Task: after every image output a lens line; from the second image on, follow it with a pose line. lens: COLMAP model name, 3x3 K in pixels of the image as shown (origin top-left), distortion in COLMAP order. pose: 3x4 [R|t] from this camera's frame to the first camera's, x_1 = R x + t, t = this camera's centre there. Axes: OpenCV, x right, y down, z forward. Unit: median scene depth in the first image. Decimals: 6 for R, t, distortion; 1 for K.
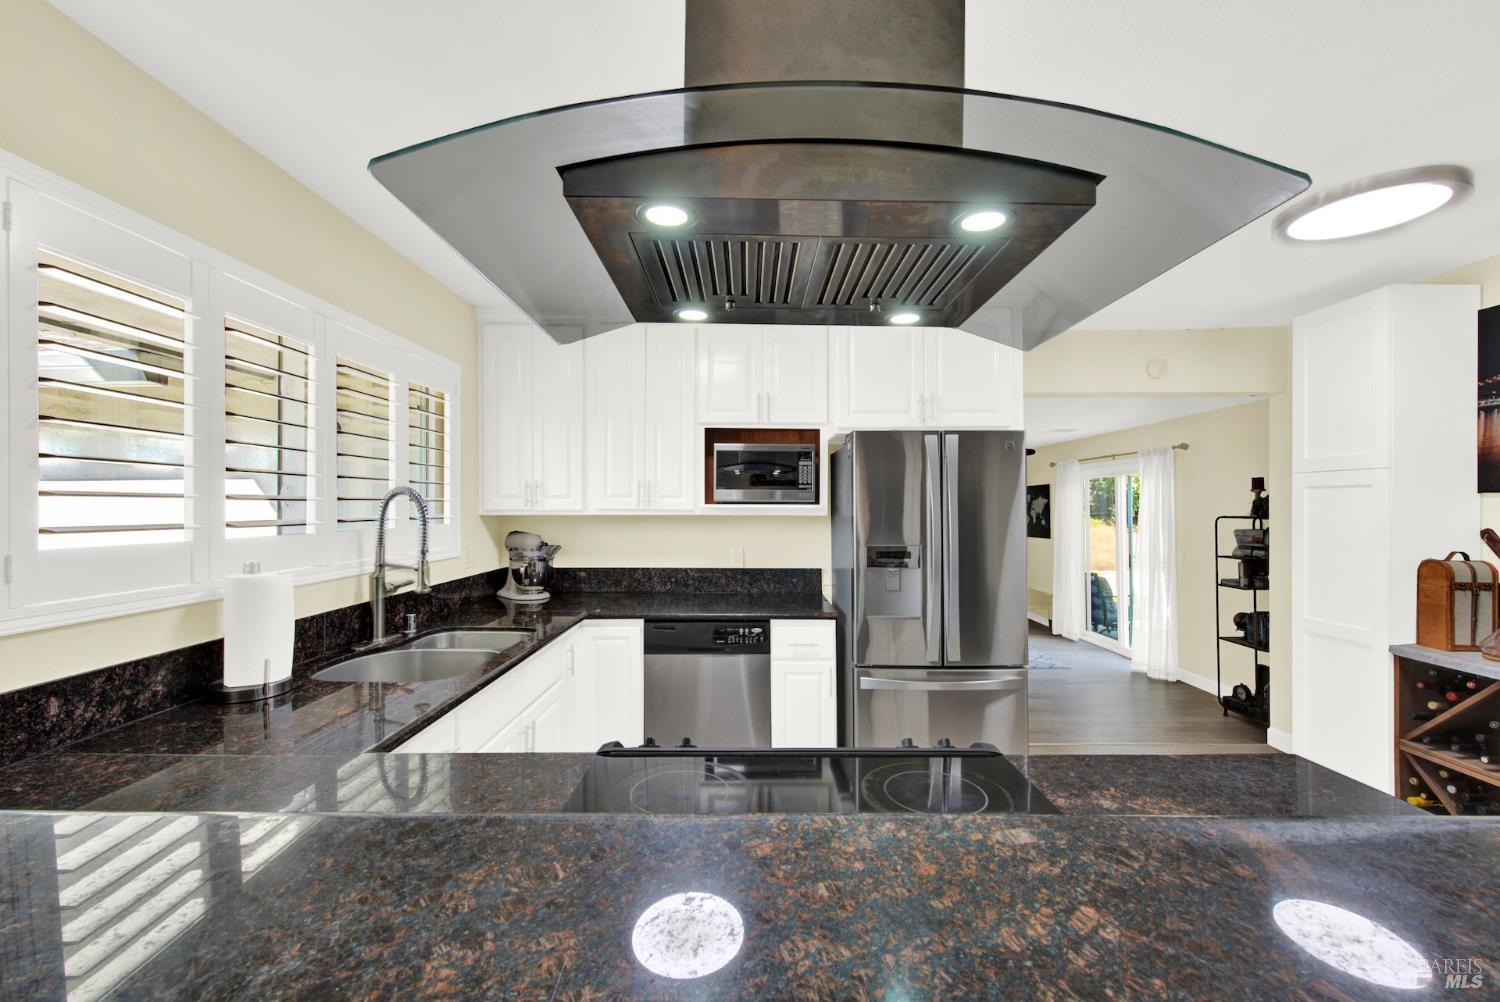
lens RADIAL K [[612.6, 0, 743.8], [0, 612.6, 497.8], [0, 0, 1]] dist [0.003567, -0.002889]
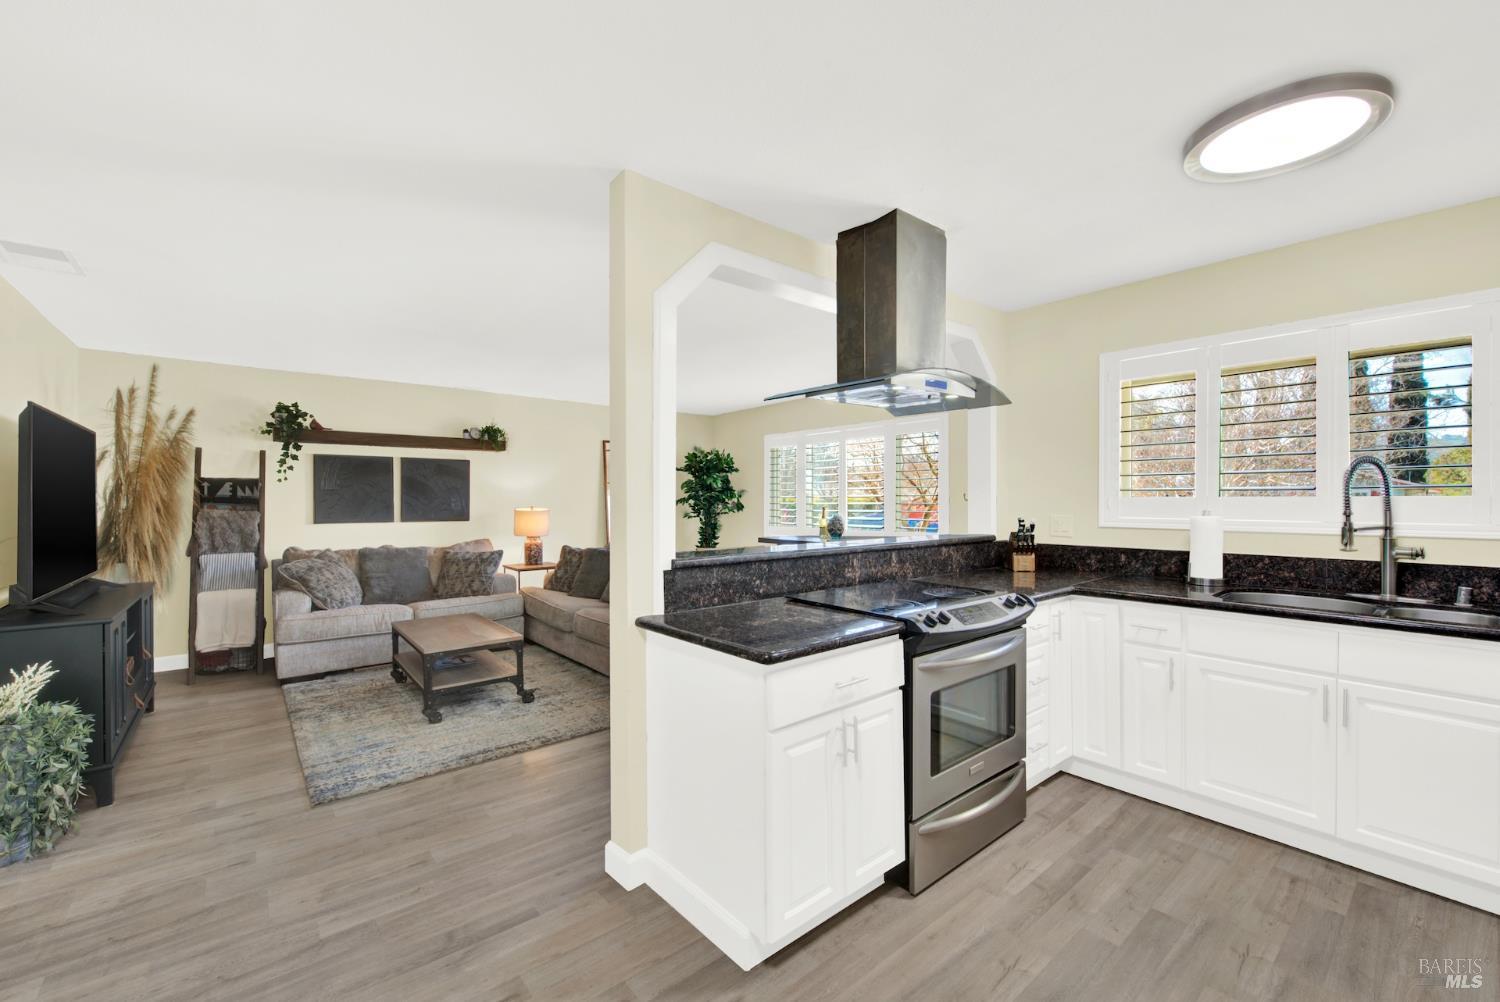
lens RADIAL K [[612.6, 0, 749.1], [0, 612.6, 504.5], [0, 0, 1]] dist [0.003567, -0.002889]
pose [[-0.763002, 0.006945, -0.646359, 0.760172], [0.009906, 0.999950, -0.000950, 0.044599], [0.646321, -0.007128, -0.763033, 0.850679]]
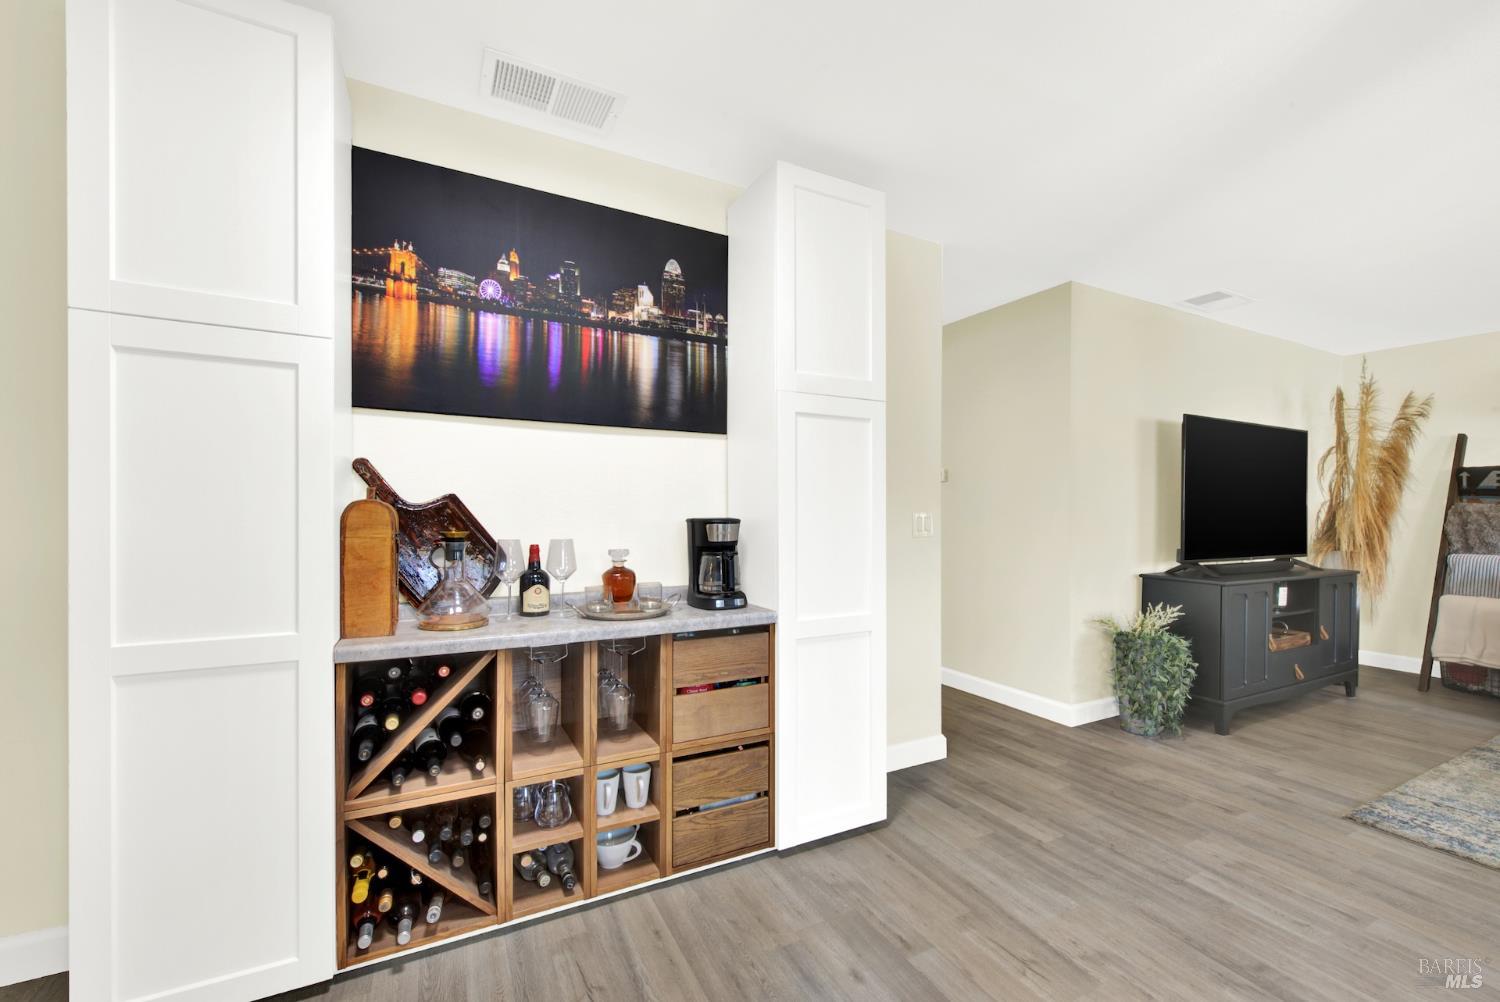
lens RADIAL K [[612.6, 0, 746.0], [0, 612.6, 516.1], [0, 0, 1]] dist [0.003567, -0.002889]
pose [[-0.467395, -0.010221, 0.883990, 0.325140], [-0.016487, 0.999860, 0.002844, 0.095826], [-0.883895, -0.013245, -0.467498, 0.822306]]
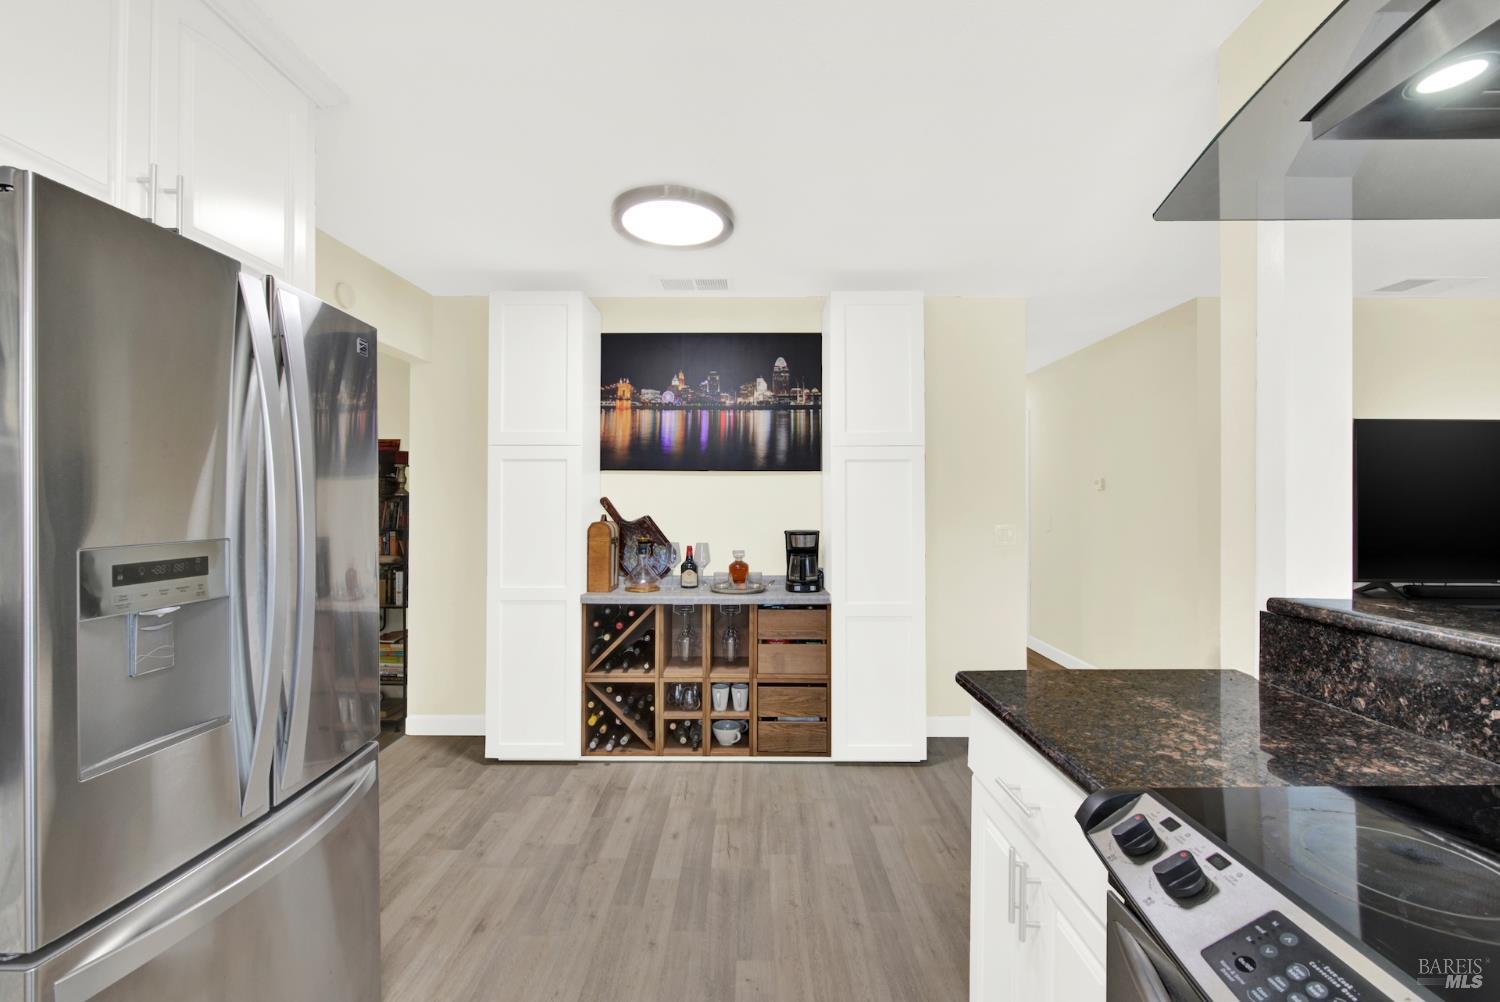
lens RADIAL K [[612.6, 0, 747.0], [0, 612.6, 490.3], [0, 0, 1]] dist [0.003567, -0.002889]
pose [[-0.002839, 0.013341, 0.999907, -0.110147], [-0.013057, 0.999825, -0.013377, 0.043611], [-0.999911, -0.013094, -0.002664, 0.608030]]
